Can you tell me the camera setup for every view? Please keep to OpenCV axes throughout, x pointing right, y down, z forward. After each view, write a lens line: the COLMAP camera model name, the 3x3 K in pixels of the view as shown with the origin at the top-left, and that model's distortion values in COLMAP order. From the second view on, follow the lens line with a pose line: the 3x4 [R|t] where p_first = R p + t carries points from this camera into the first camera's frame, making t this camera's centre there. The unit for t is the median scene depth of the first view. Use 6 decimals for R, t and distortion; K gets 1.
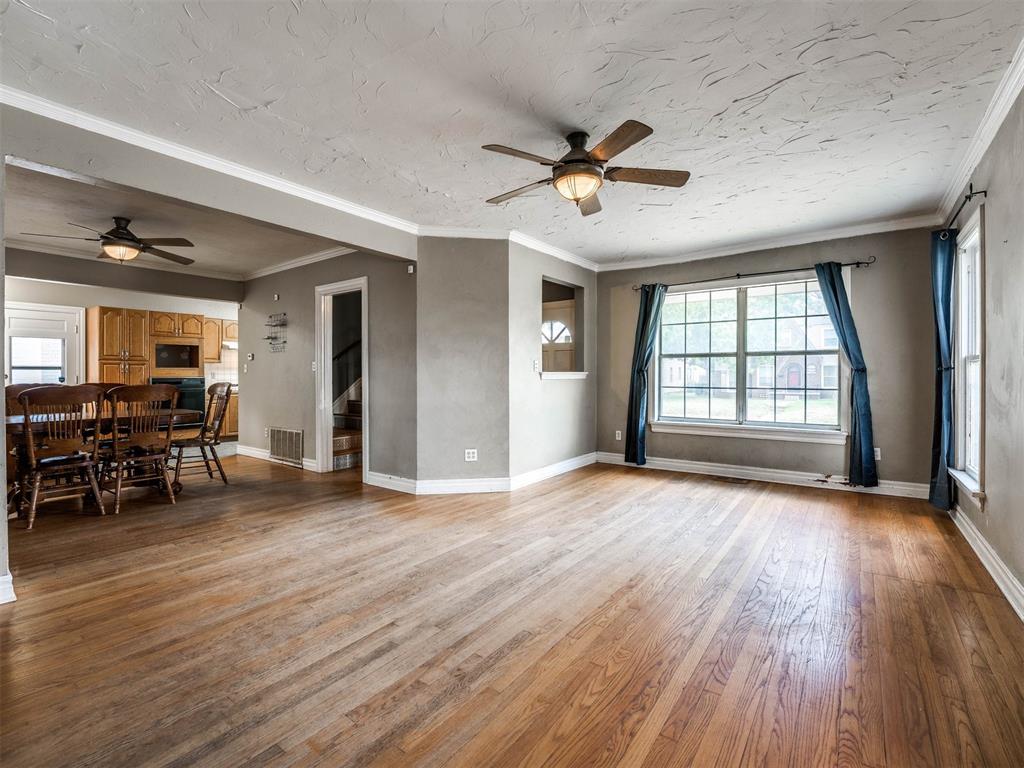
lens RADIAL K [[454.7, 0, 517.2], [0, 454.7, 383.9], [0, 0, 1]] dist [-0.020997, -0.000270]
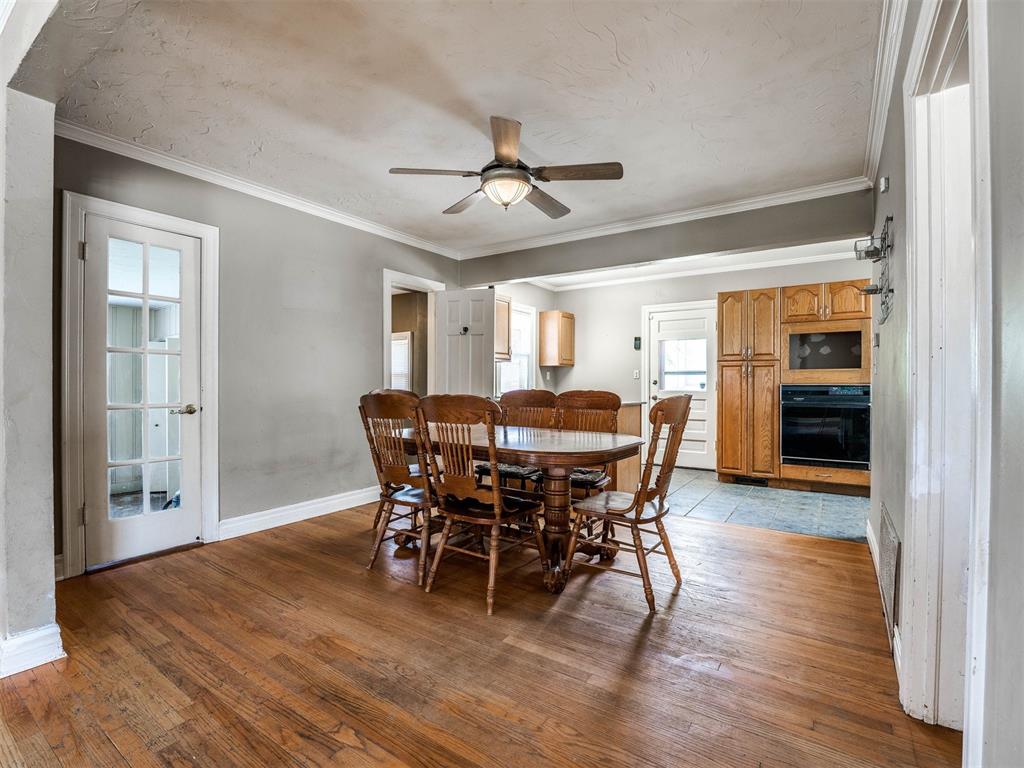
lens RADIAL K [[478.6, 0, 489.0], [0, 478.6, 383.8], [0, 0, 1]] dist [-0.027613, 0.000836]
pose [[-0.014350, 0.001693, -0.999896, -0.140030], [-0.018845, 0.999820, 0.001963, -0.012440], [0.999719, 0.018871, -0.014316, 0.927197]]
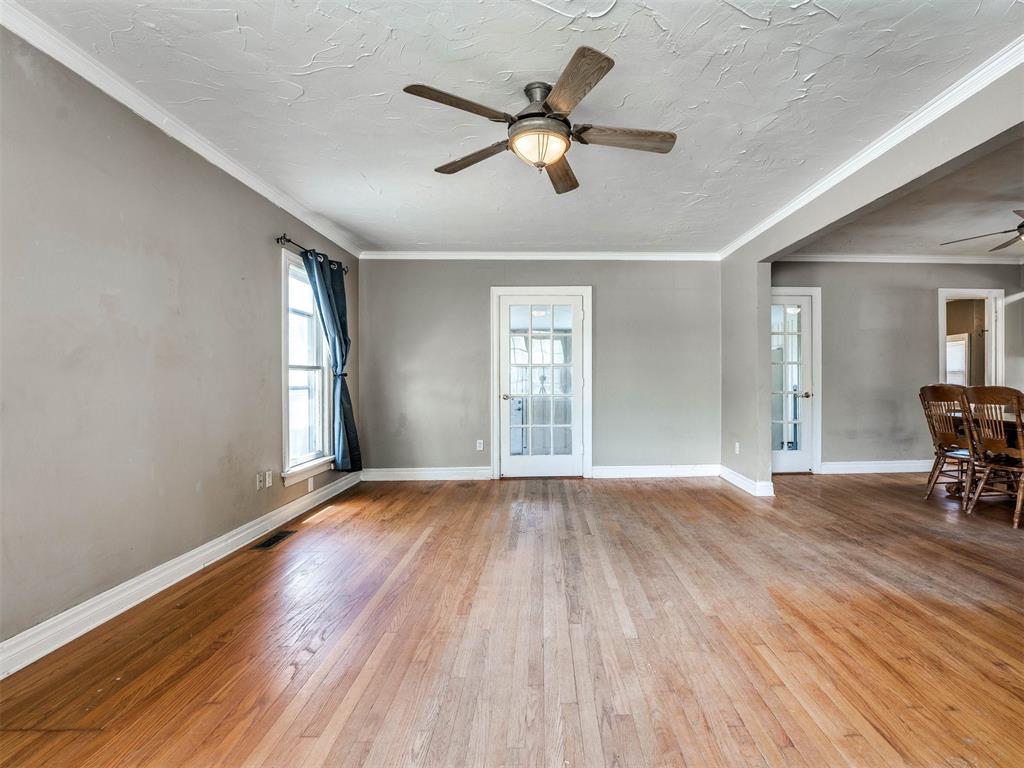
lens RADIAL K [[503.1, 0, 579.3], [0, 503.1, 382.2], [0, 0, 1]] dist [-0.027270, -0.000020]
pose [[-0.763208, 0.005382, -0.646130, 0.411171], [-0.006154, 0.999859, 0.015598, -0.013870], [0.646124, 0.015881, -0.763068, 1.071236]]
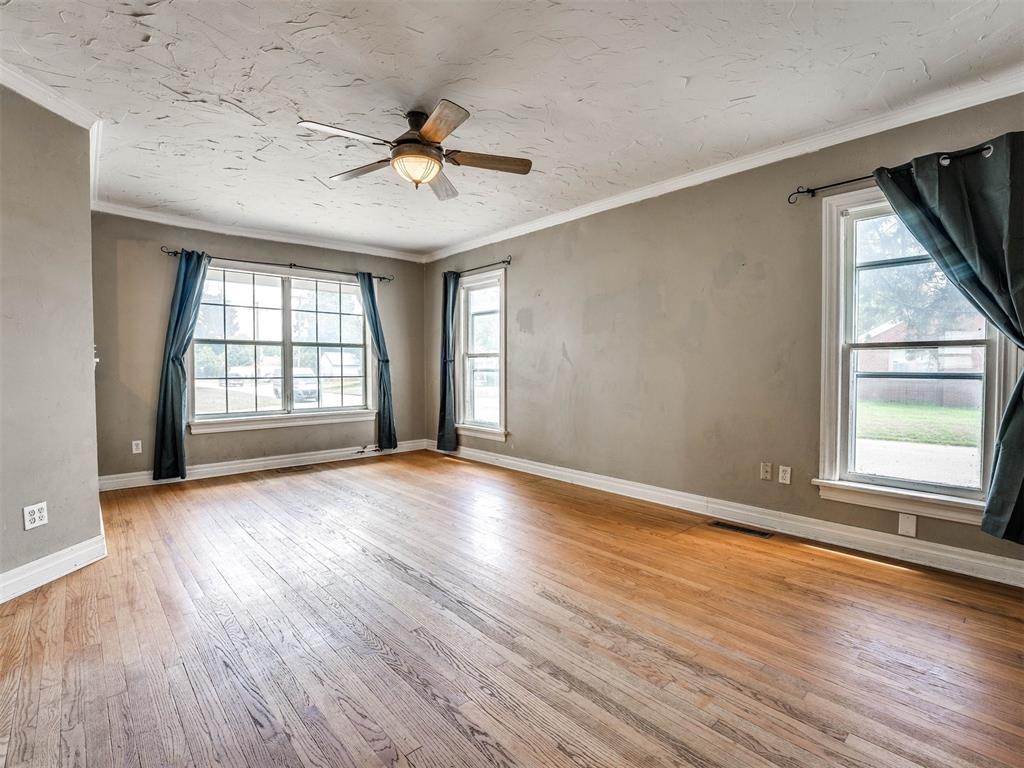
lens RADIAL K [[478.6, 0, 489.0], [0, 478.6, 383.8], [0, 0, 1]] dist [-0.027613, 0.000836]
pose [[0.245939, -0.035492, 0.968635, -0.505872], [0.017006, 0.999334, 0.032299, -0.003907], [-0.969136, 0.008529, 0.246379, 0.370630]]
